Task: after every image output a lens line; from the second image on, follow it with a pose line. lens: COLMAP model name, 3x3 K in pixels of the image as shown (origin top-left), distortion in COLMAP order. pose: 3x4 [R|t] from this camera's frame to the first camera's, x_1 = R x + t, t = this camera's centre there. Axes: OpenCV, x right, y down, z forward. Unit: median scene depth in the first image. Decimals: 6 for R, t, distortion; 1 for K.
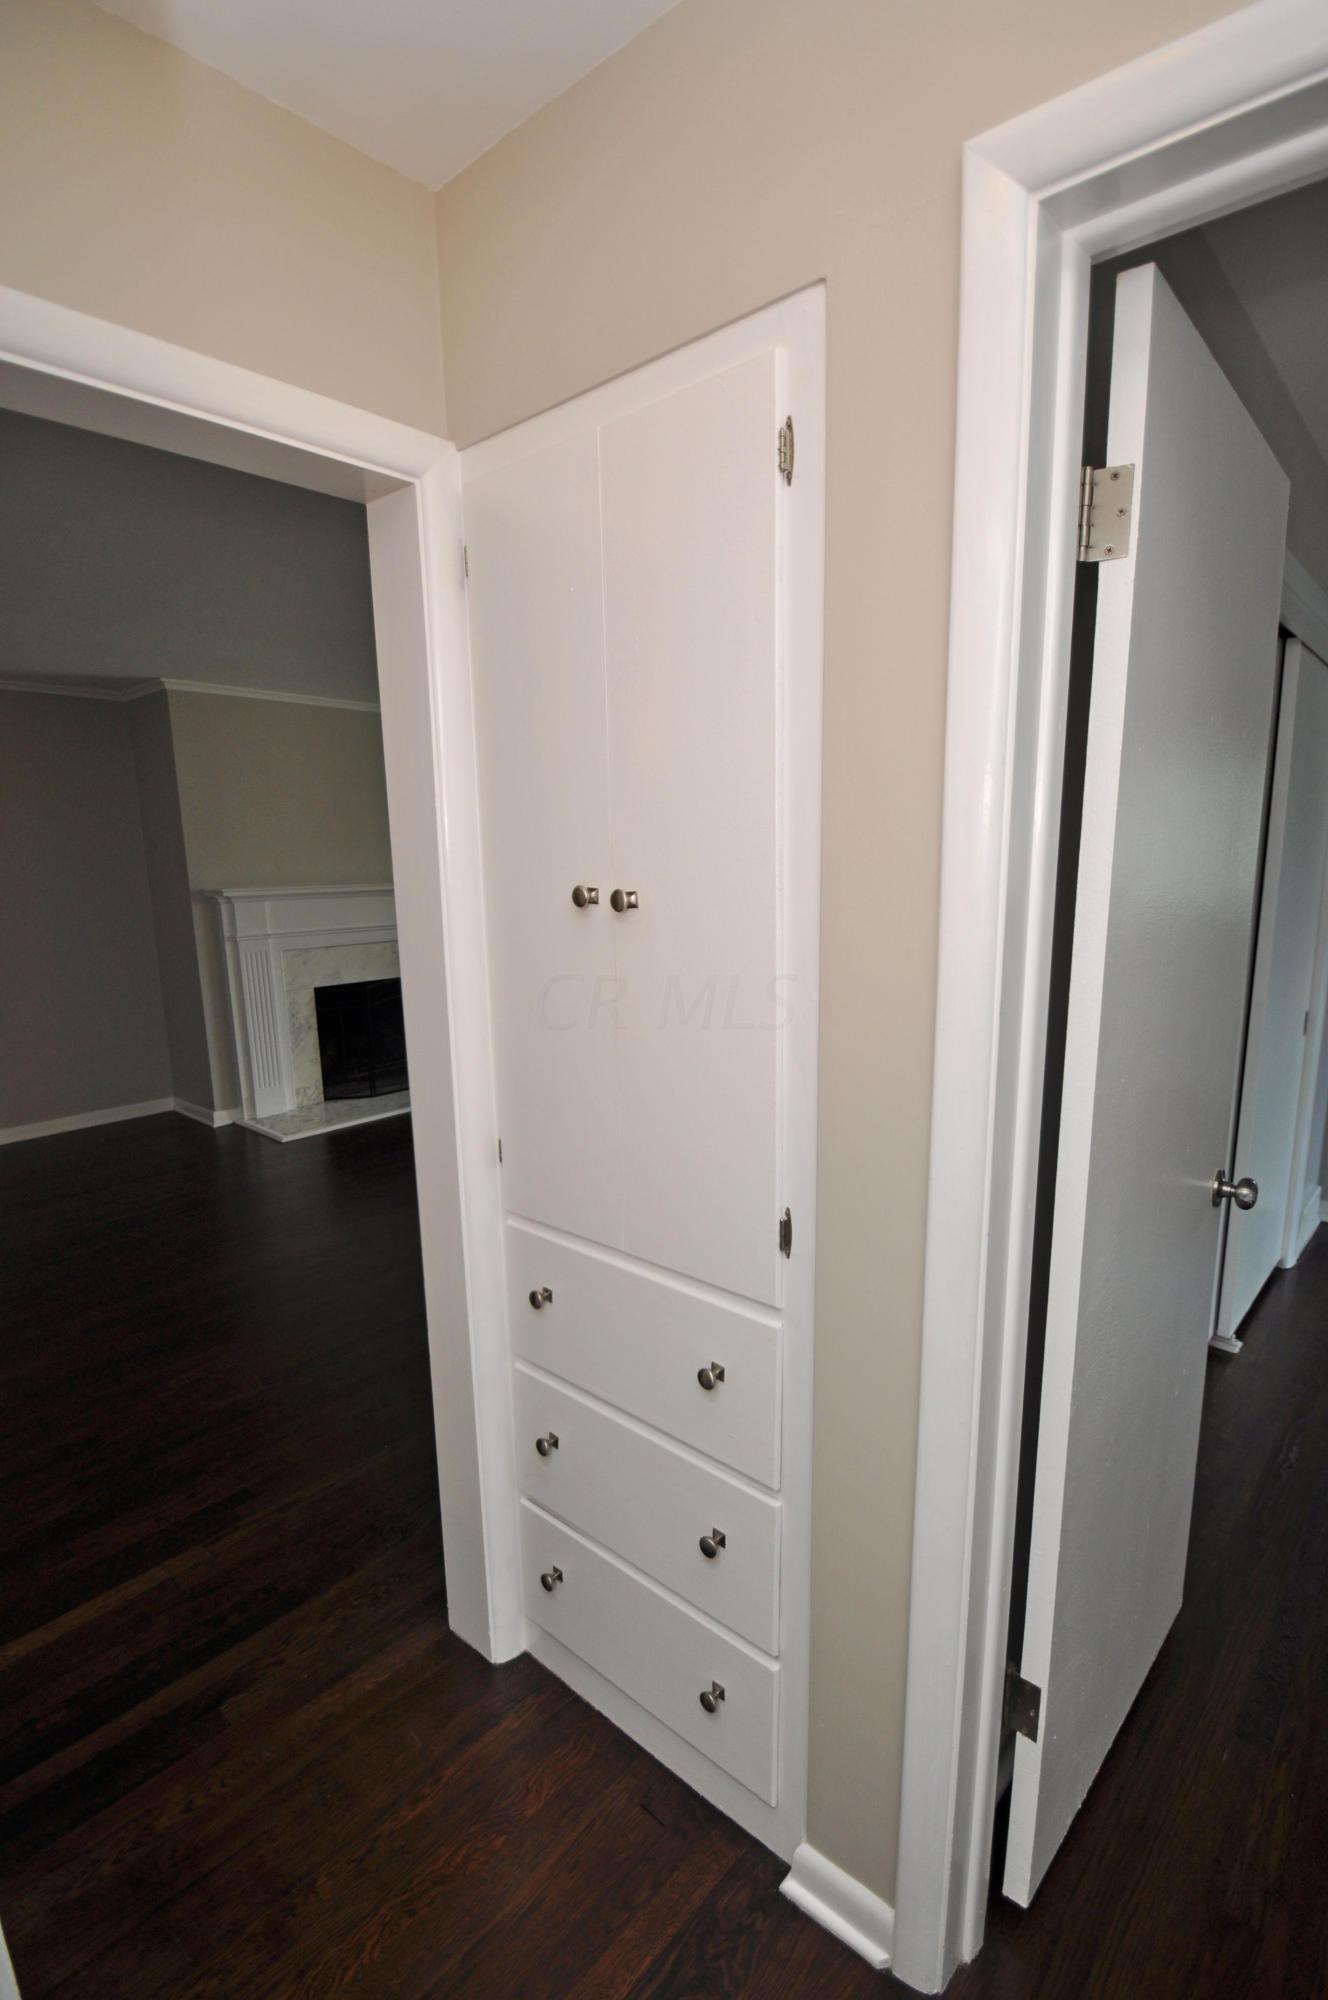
lens RADIAL K [[911.7, 0, 665.7], [0, 911.7, 1018.3], [0, 0, 1]] dist [-0.011297, -0.000753]
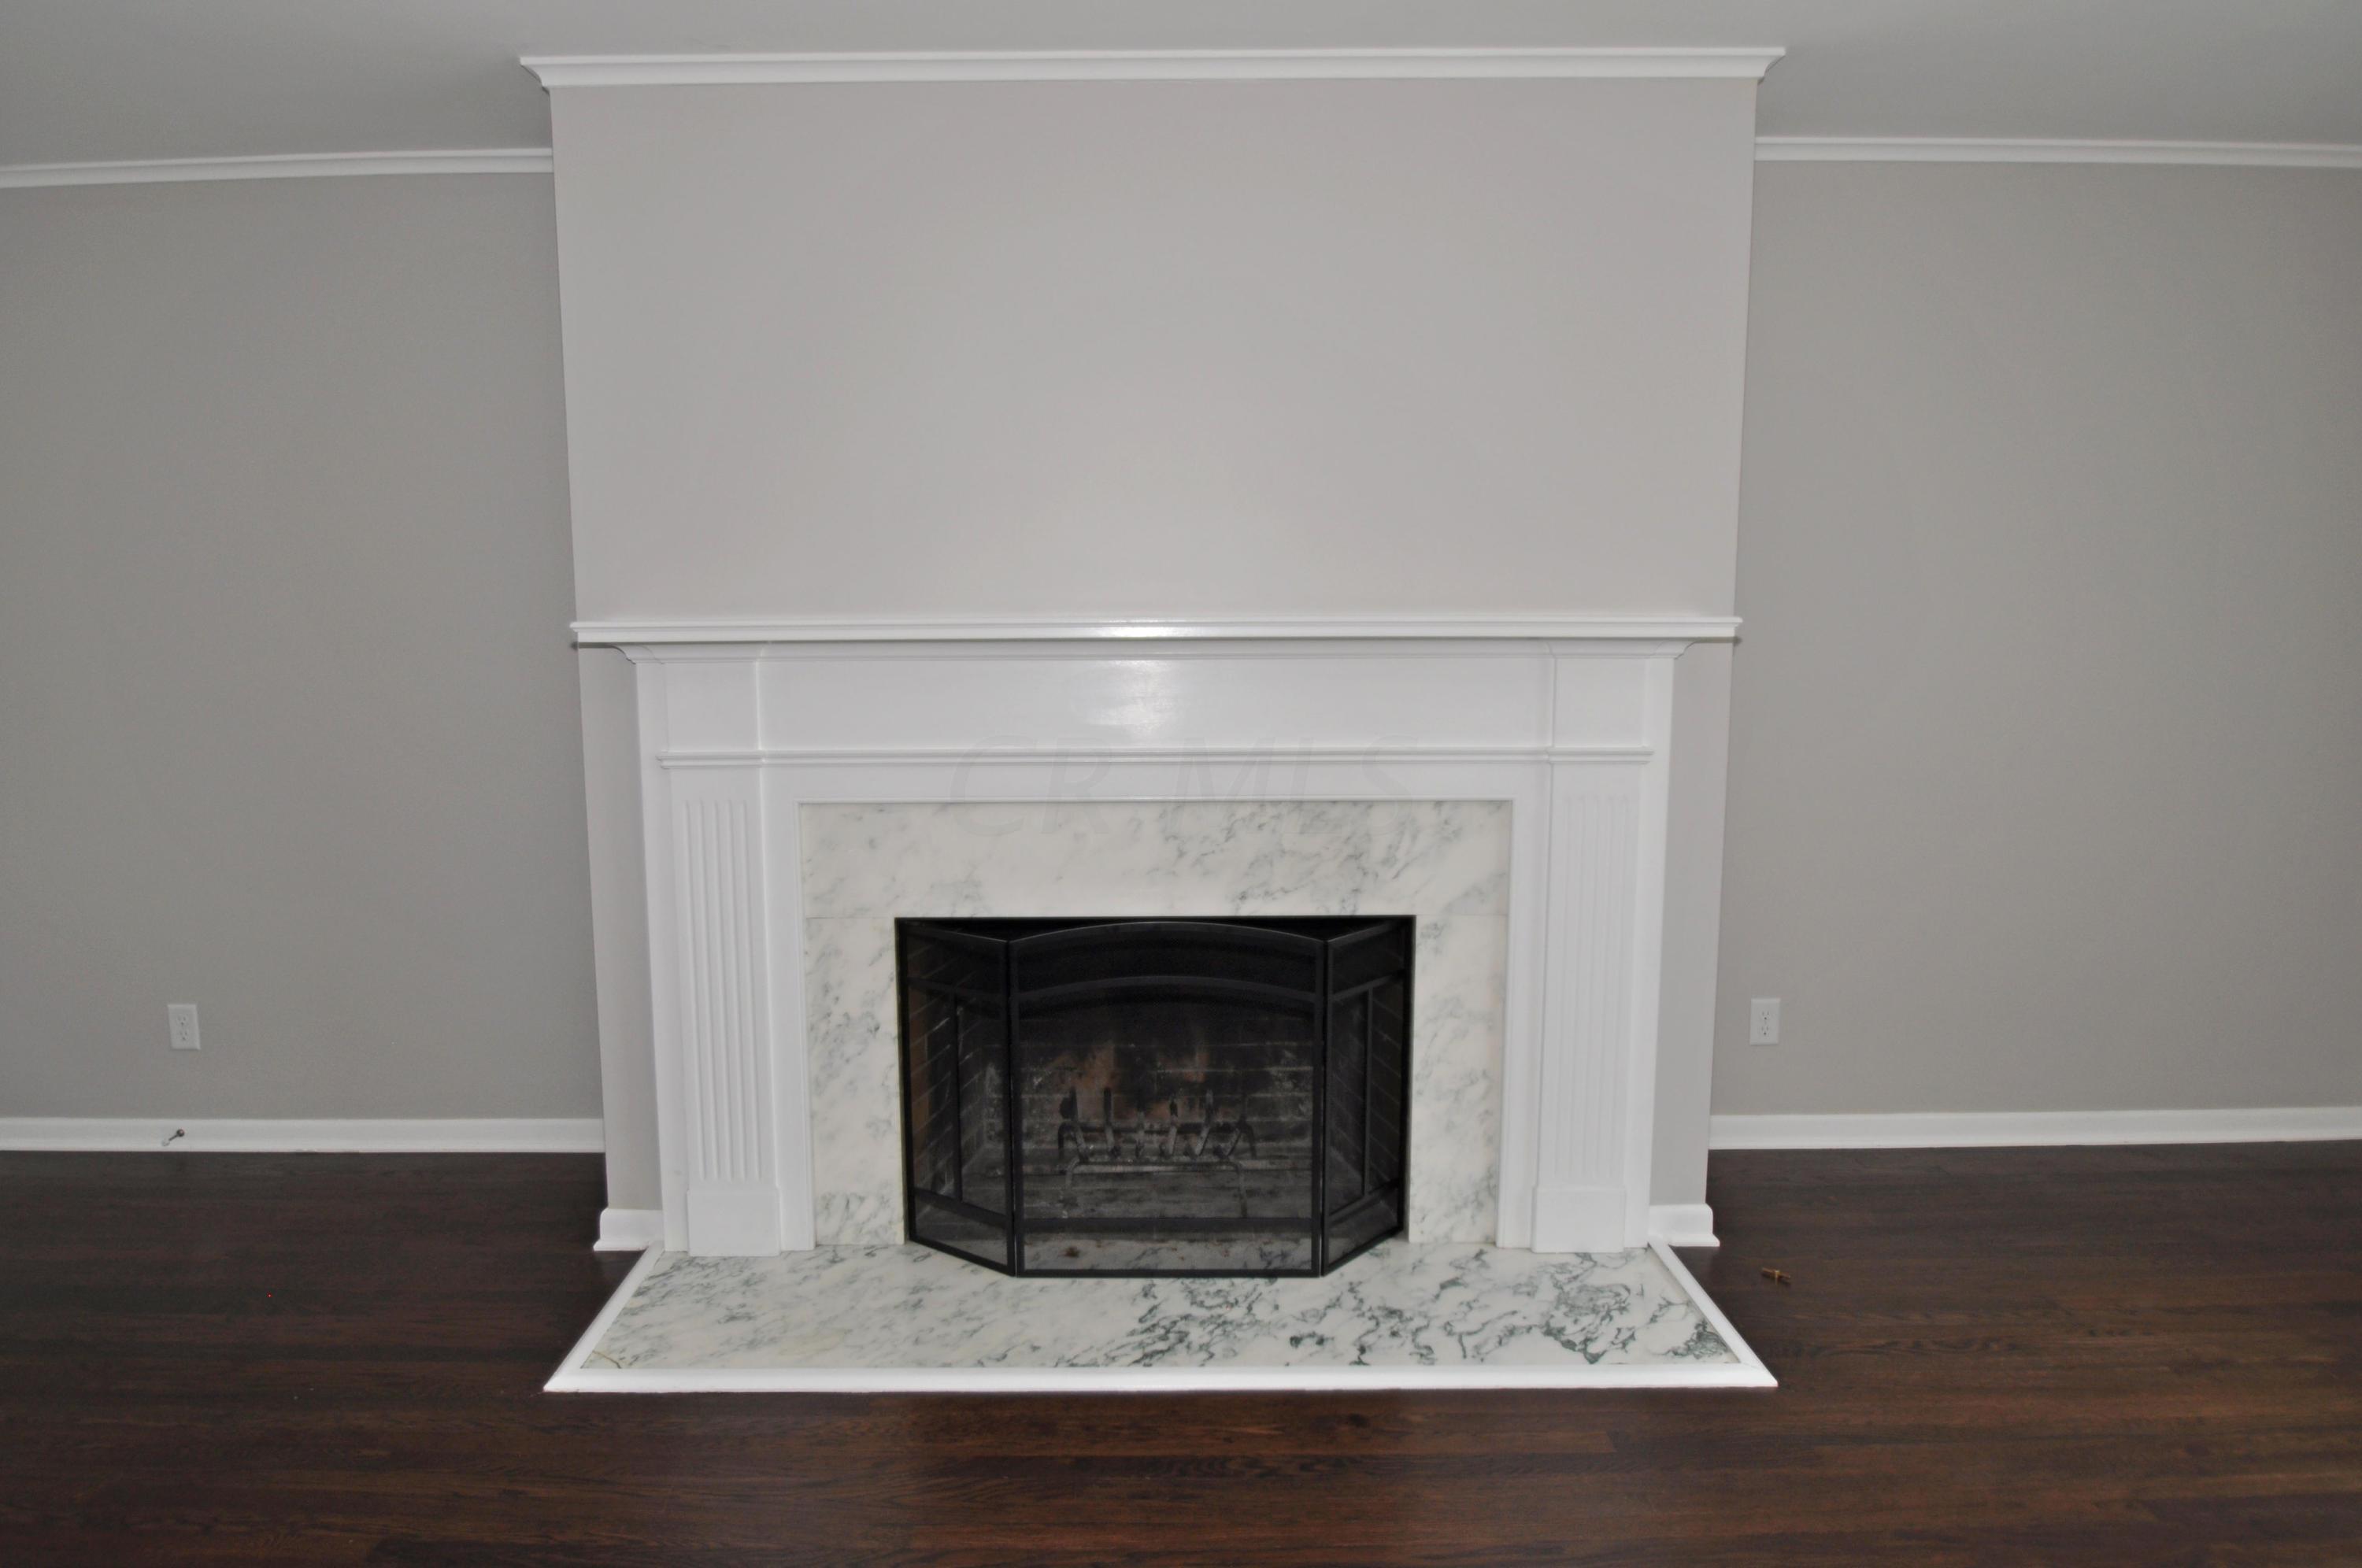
lens RADIAL K [[1530.0, 0, 1180.3], [0, 1530.0, 779.4], [0, 0, 1]] dist [-0.024723, 0.000872]
pose [[0.669566, 0.114286, -0.733907, 0.101757], [-0.137099, 0.990130, 0.029107, -0.117961], [0.729990, 0.081129, 0.678626, 0.692164]]
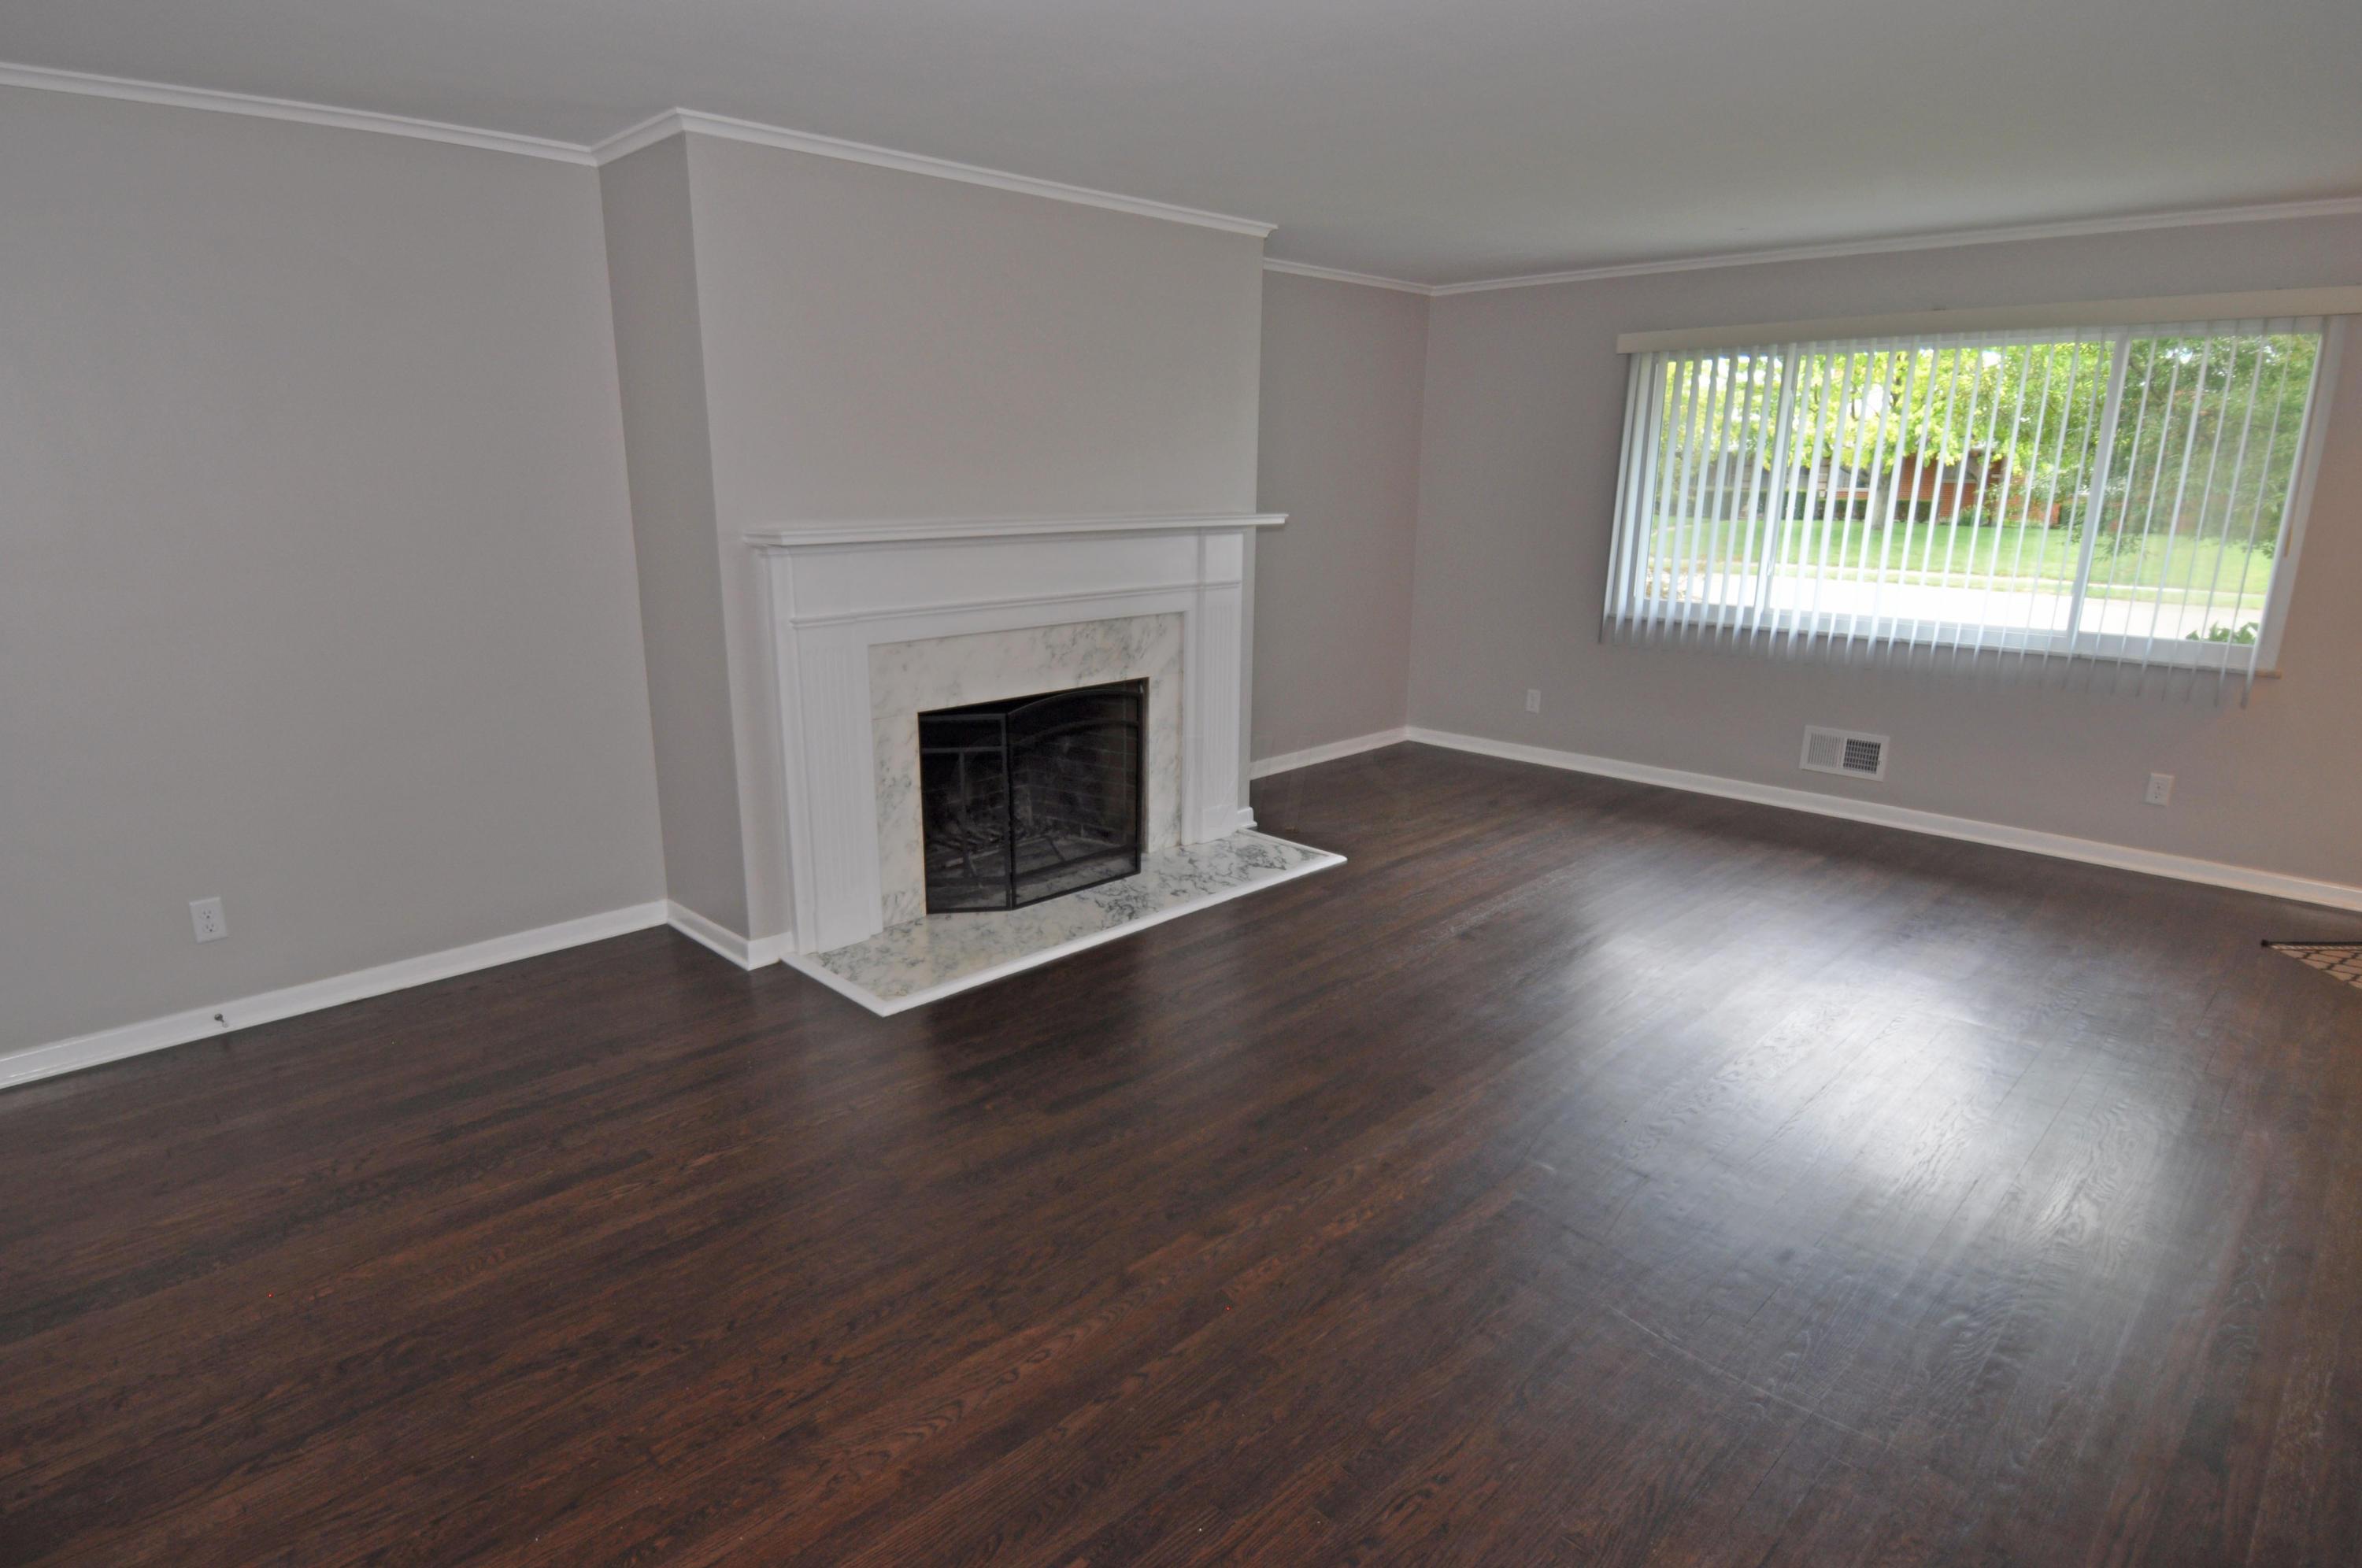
lens RADIAL K [[1259.1, 0, 1109.9], [0, 1259.1, 771.6], [0, 0, 1]] dist [0.002066, 0.000669]
pose [[0.995858, 0.040667, -0.081322, -0.211055], [-0.035485, 0.997307, 0.064190, -0.051555], [0.083714, -0.061039, 0.994619, 0.257886]]
